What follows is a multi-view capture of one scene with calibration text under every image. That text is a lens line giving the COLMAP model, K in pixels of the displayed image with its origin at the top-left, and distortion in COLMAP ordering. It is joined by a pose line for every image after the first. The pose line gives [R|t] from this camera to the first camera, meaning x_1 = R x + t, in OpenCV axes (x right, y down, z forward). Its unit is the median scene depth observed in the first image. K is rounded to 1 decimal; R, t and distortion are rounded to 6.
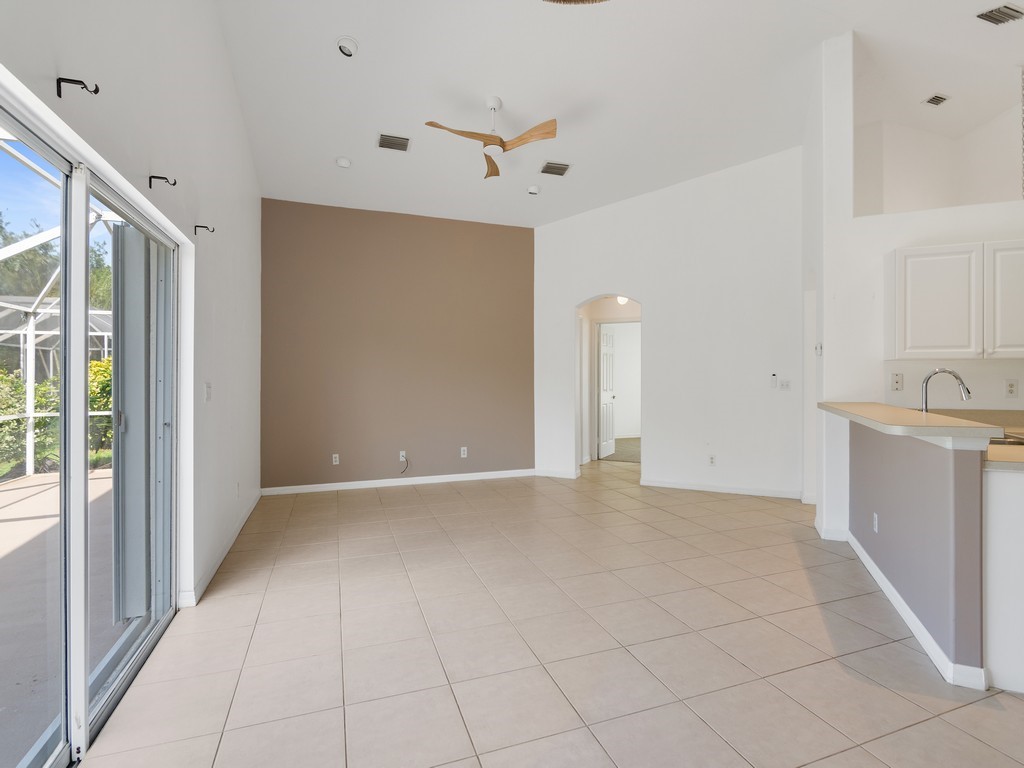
lens RADIAL K [[497.7, 0, 516.0], [0, 497.7, 378.7], [0, 0, 1]] dist [-0.009602, 0.000333]
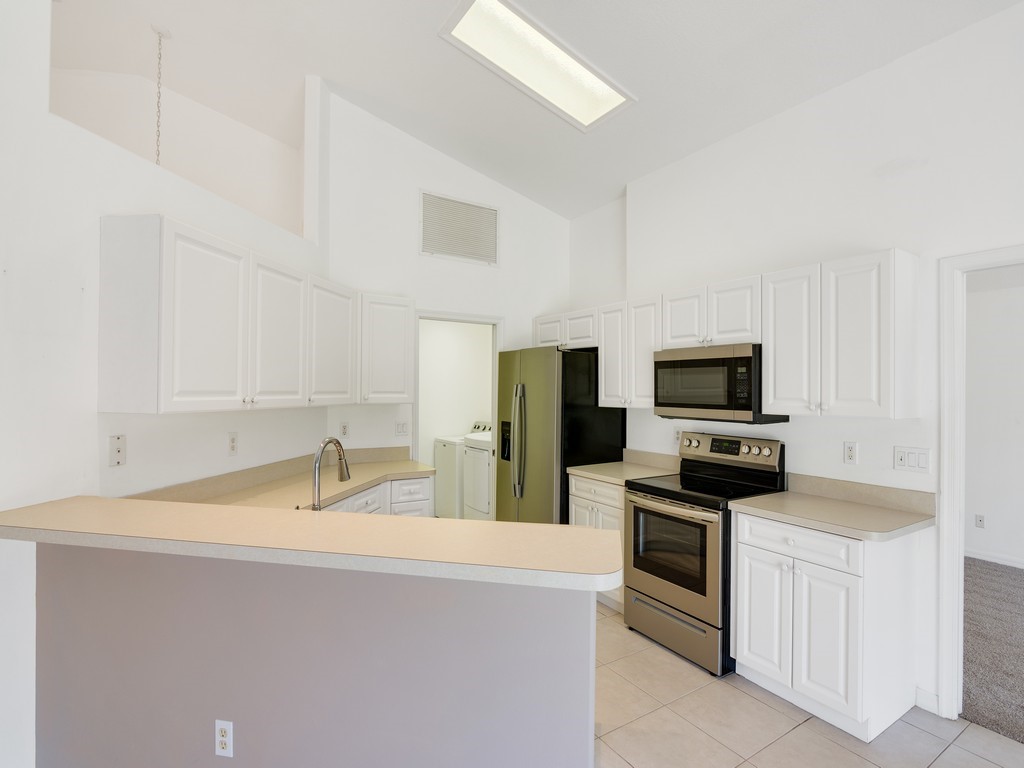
lens RADIAL K [[497.7, 0, 552.3], [0, 497.7, 394.1], [0, 0, 1]] dist [-0.009602, 0.000333]
pose [[-0.214475, -0.003738, 0.976722, 0.125144], [-0.002840, 0.999991, 0.003204, -0.060277], [-0.976725, -0.002086, -0.214484, 0.647017]]
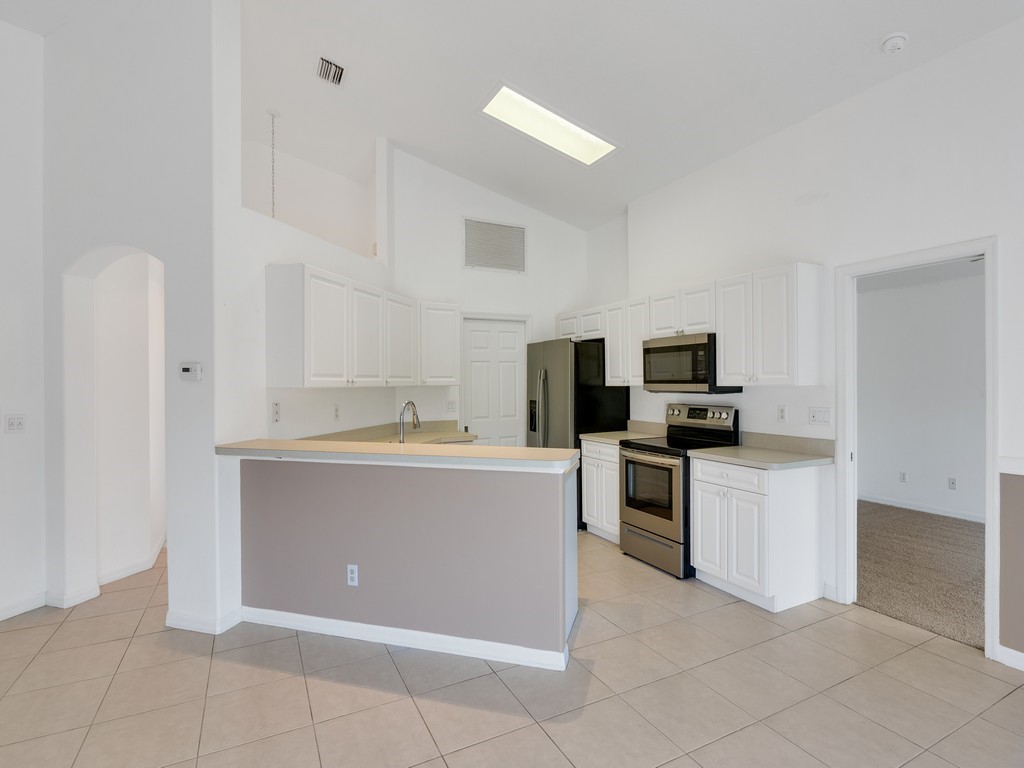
lens RADIAL K [[497.7, 0, 546.6], [0, 497.7, 386.7], [0, 0, 1]] dist [-0.009602, 0.000333]
pose [[-0.112746, -0.004124, 0.993615, -0.158040], [0.013069, 0.999899, 0.005632, -0.037784], [-0.993538, 0.013620, -0.112681, 0.626561]]
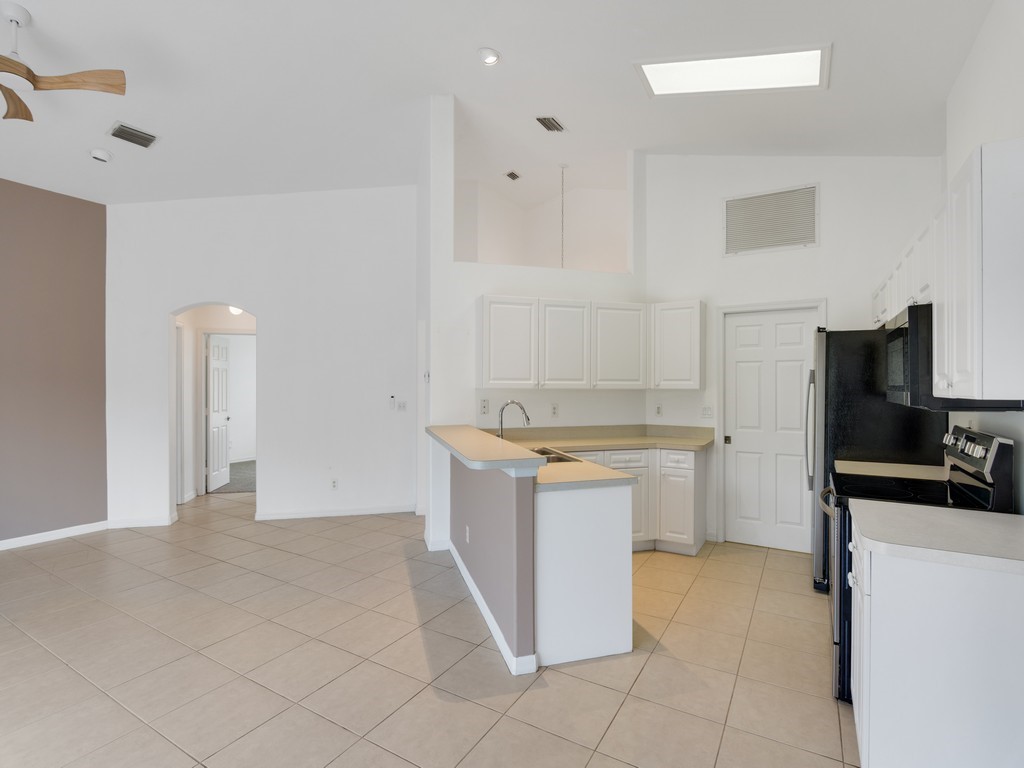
lens RADIAL K [[497.7, 0, 499.5], [0, 497.7, 389.4], [0, 0, 1]] dist [-0.009602, 0.000333]
pose [[0.782945, 0.000425, 0.622091, 0.060003], [-0.002613, 0.999993, 0.002606, -0.038247], [-0.622086, -0.003666, 0.782940, 0.048498]]
